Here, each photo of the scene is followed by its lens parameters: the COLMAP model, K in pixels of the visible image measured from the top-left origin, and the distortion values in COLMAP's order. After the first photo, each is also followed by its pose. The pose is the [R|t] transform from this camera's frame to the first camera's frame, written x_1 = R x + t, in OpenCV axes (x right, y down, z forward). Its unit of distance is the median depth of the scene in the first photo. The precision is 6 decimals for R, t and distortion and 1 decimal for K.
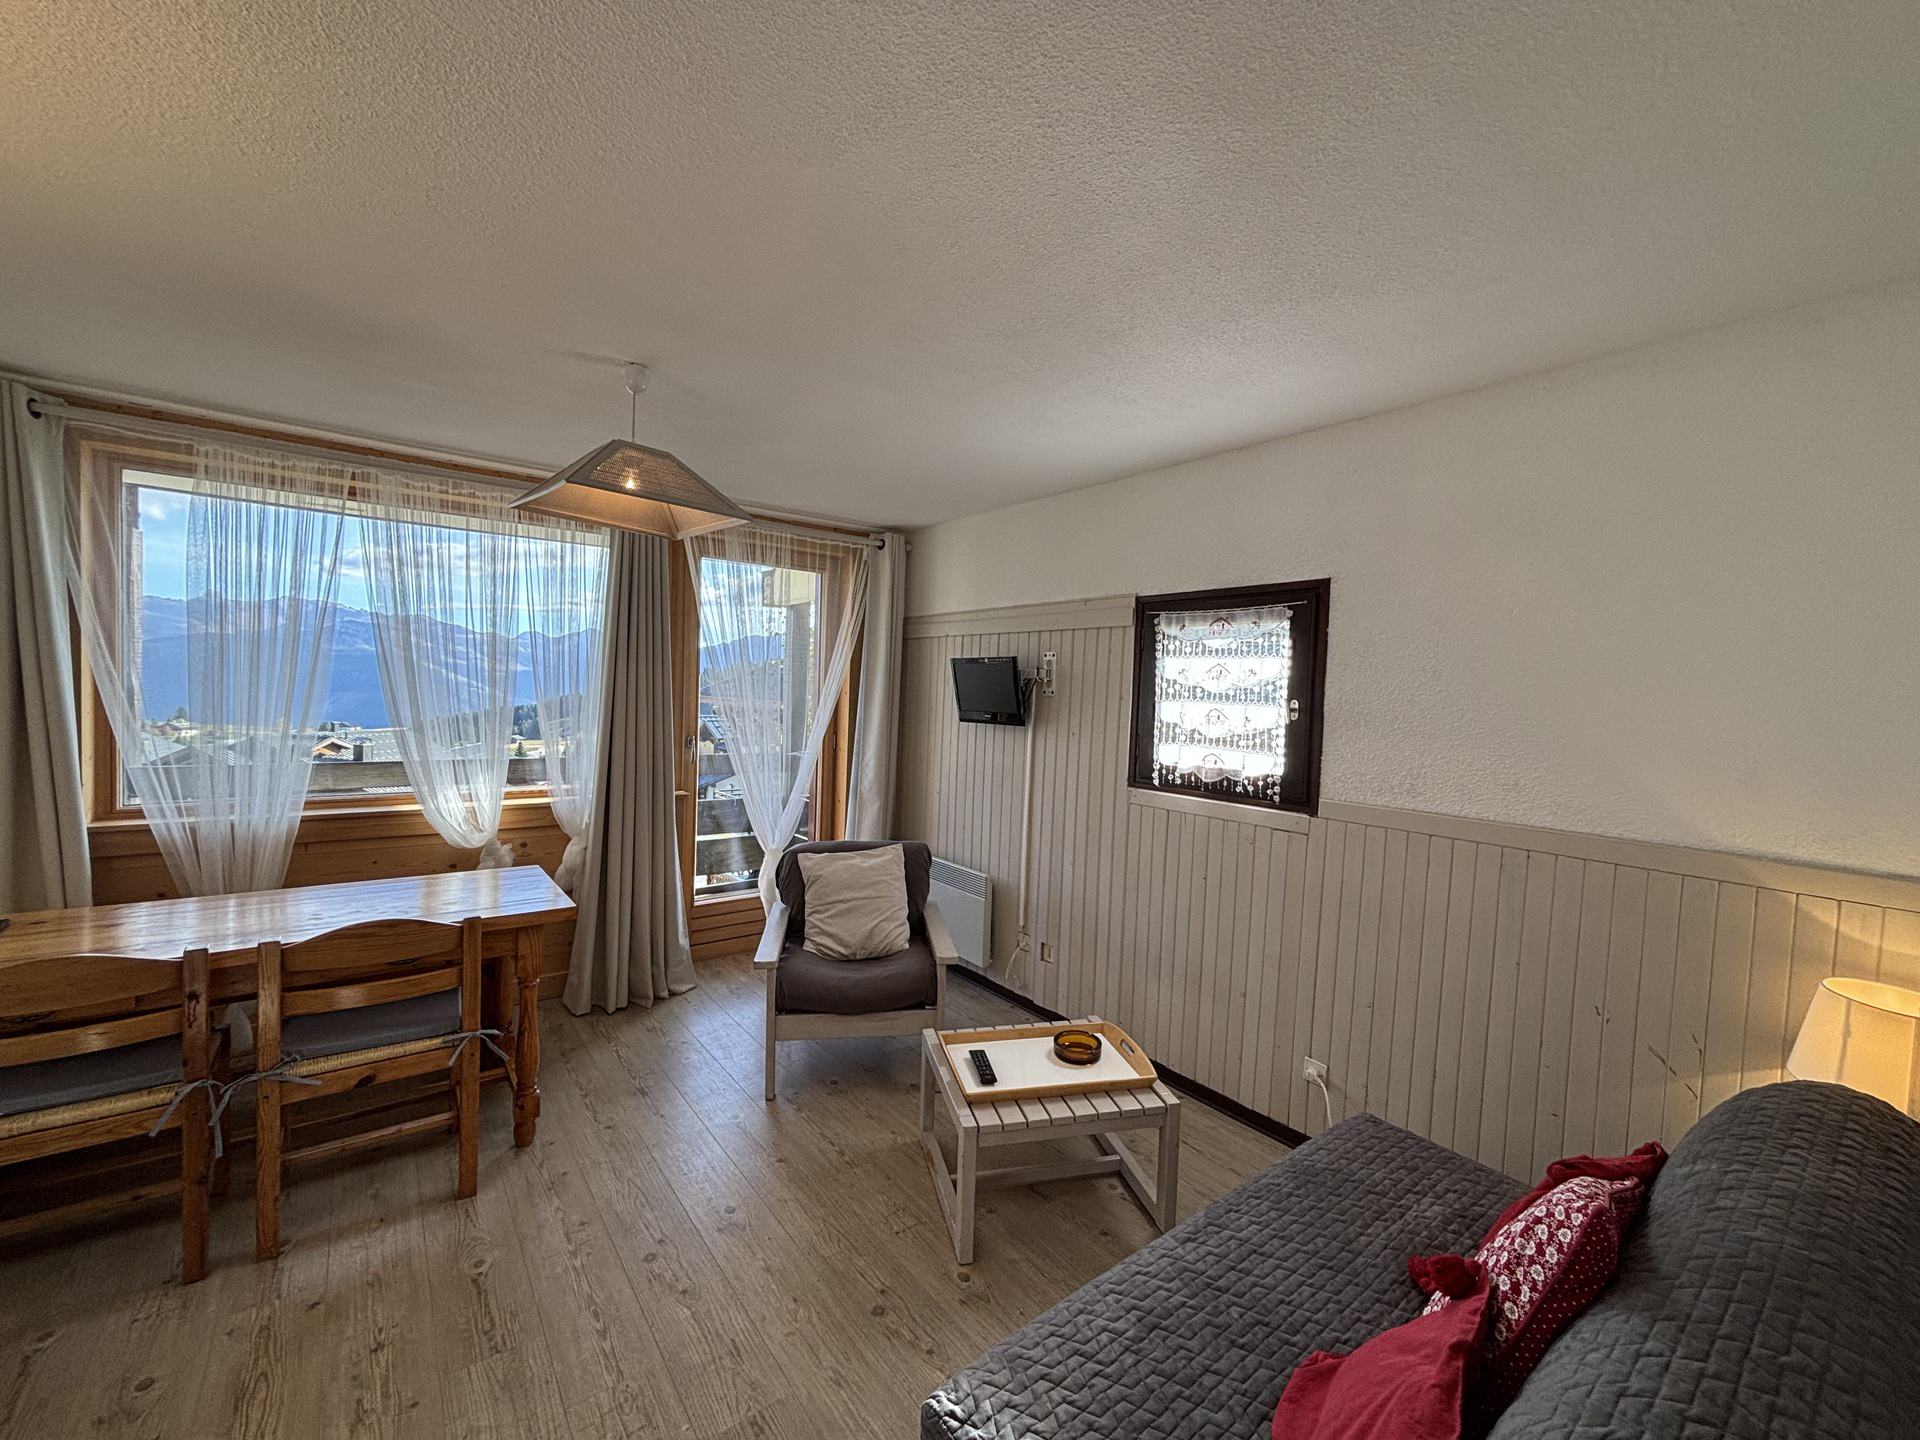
lens RADIAL K [[771.9, 0, 960.0], [0, 771.9, 720.0], [0, 0, 1]] dist [0.000813, -0.000029]
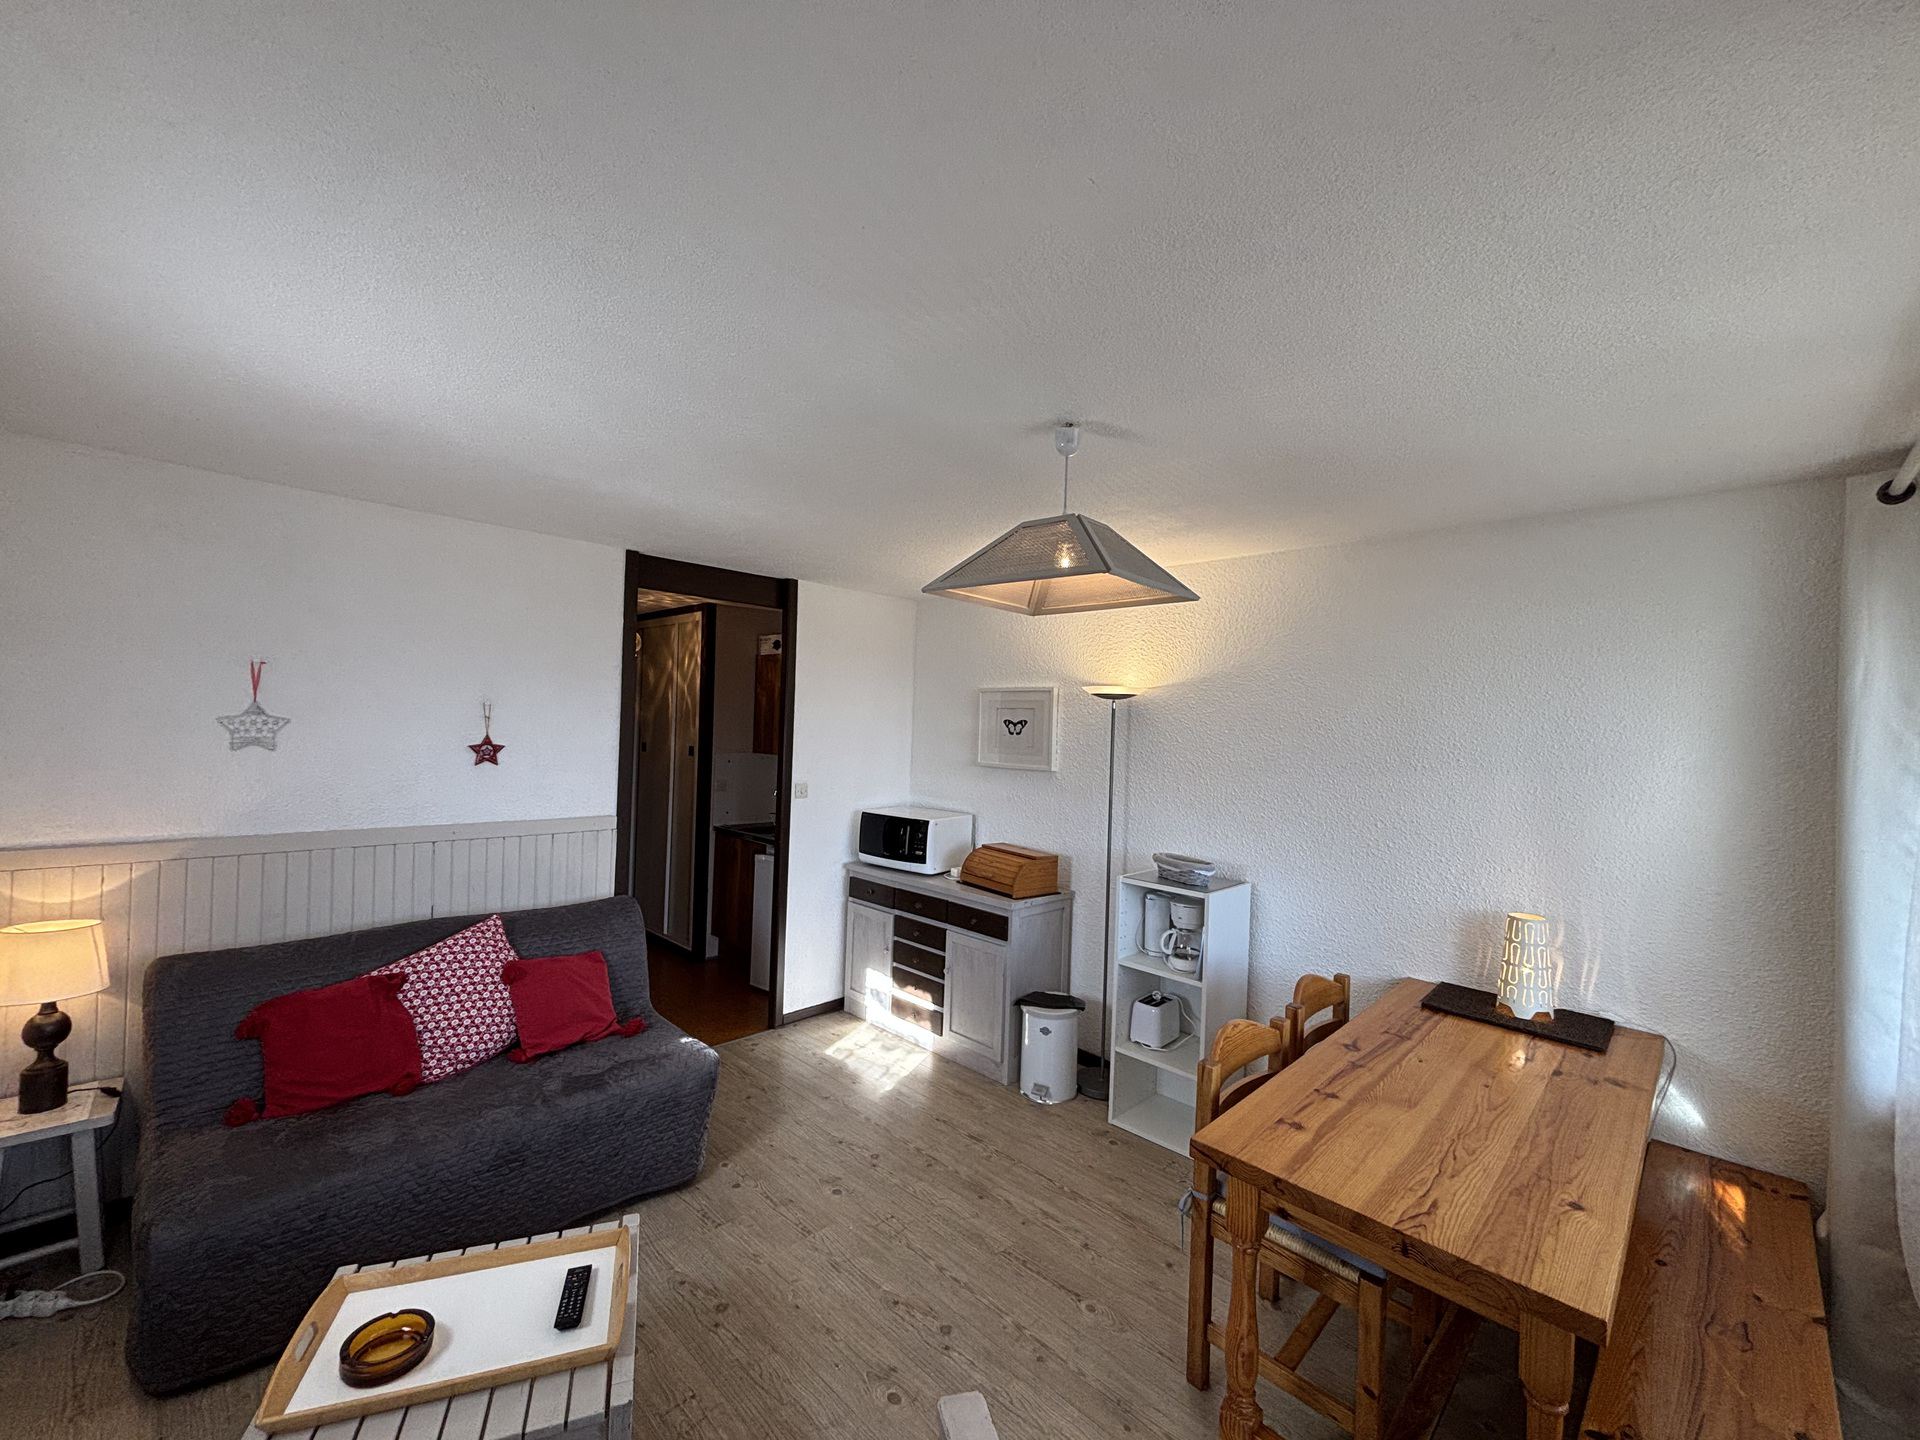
lens RADIAL K [[786.0, 0, 960.0], [0, 786.0, 720.0], [0, 0, 1]] dist [0.017580, -0.000119]
pose [[-0.987848, -0.077453, -0.134753, -0.146815], [-0.081952, 0.996239, 0.028154, -0.108243], [0.132065, 0.038855, -0.990479, 1.406127]]
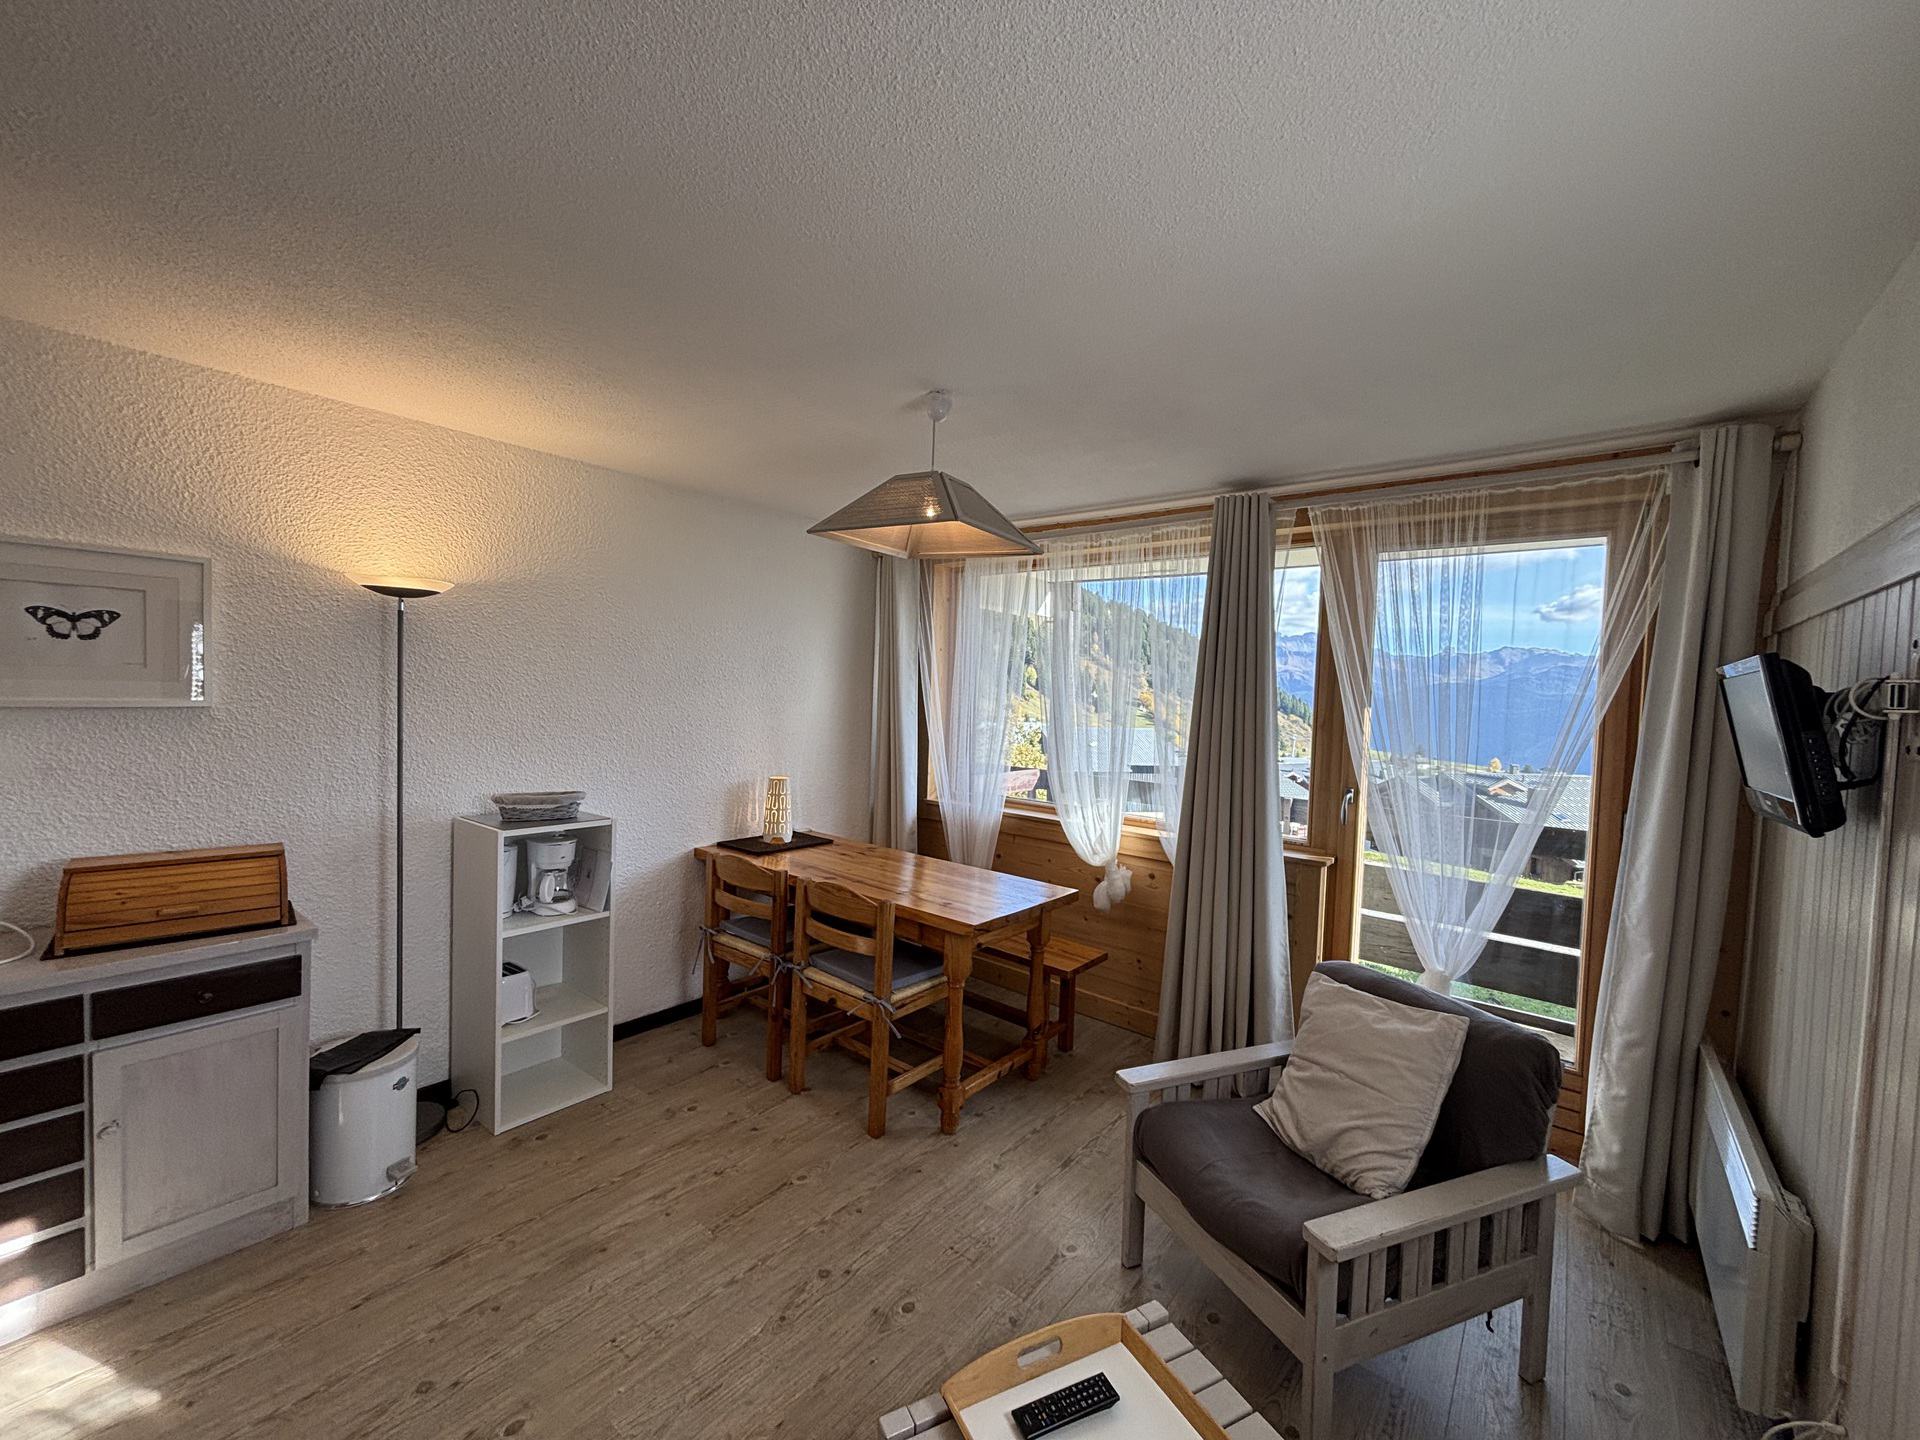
lens RADIAL K [[771.9, 0, 960.0], [0, 771.9, 720.0], [0, 0, 1]] dist [0.000813, -0.000029]
pose [[0.235578, 0.007861, -0.971824, 0.429140], [-0.064796, 0.997869, -0.007636, -0.022711], [0.969693, 0.064769, 0.235585, 0.612564]]
